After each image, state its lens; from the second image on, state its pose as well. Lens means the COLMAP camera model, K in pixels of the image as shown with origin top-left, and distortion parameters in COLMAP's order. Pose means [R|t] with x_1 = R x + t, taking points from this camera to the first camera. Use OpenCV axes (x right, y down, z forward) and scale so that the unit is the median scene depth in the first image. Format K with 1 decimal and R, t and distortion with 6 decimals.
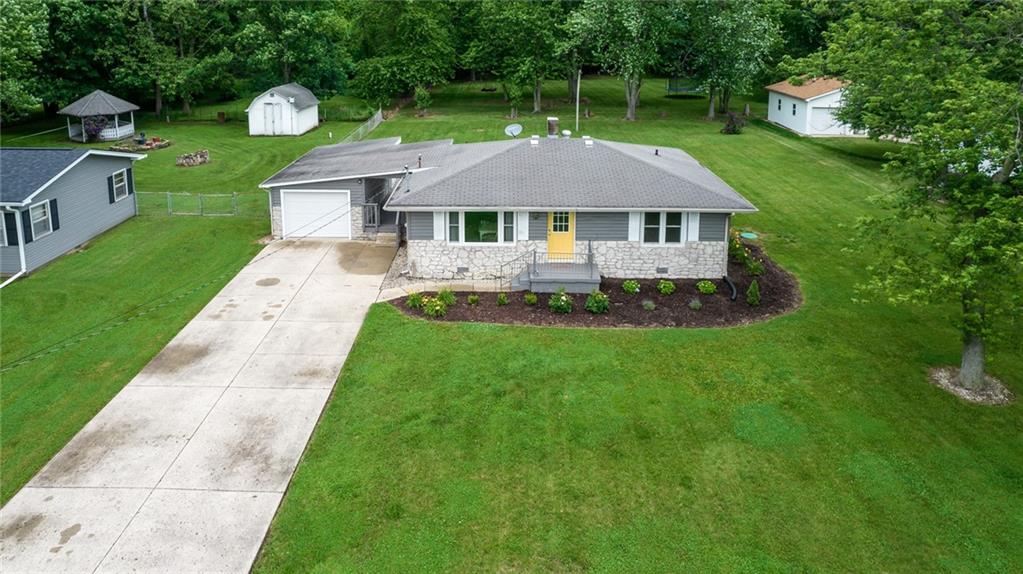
lens RADIAL K [[848.7, 0, 511.5], [0, 848.7, 287.0], [0, 0, 1]] dist [-0.067746, 0.003725]
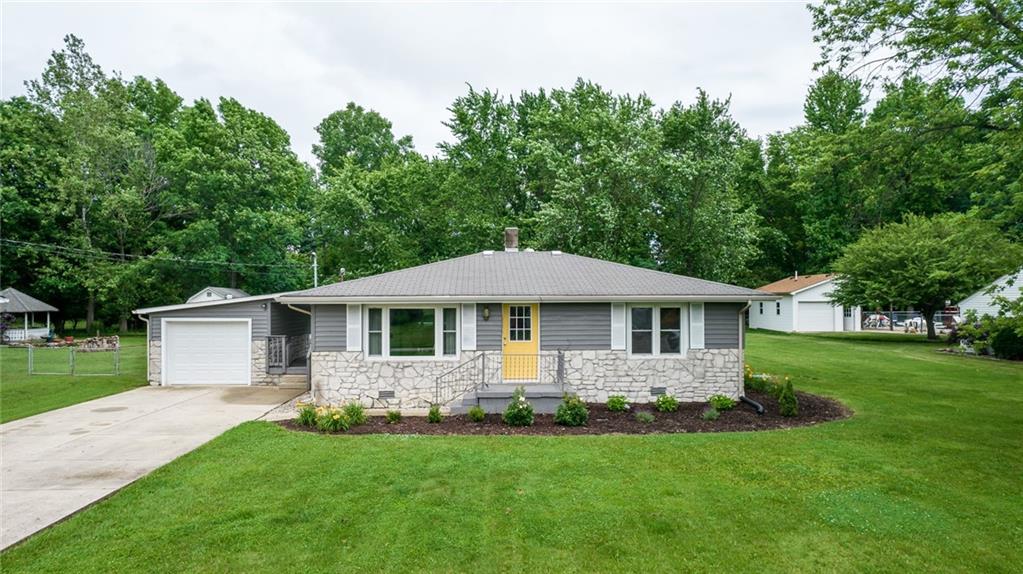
lens RADIAL K [[859.4, 0, 552.3], [0, 859.4, 286.4], [0, 0, 1]] dist [-0.108523, 0.109984]
pose [[0.996872, 0.002627, 0.078985, 0.026907], [0.021401, 0.953129, -0.301807, 0.118062], [-0.076075, 0.302554, 0.950091, 0.273283]]
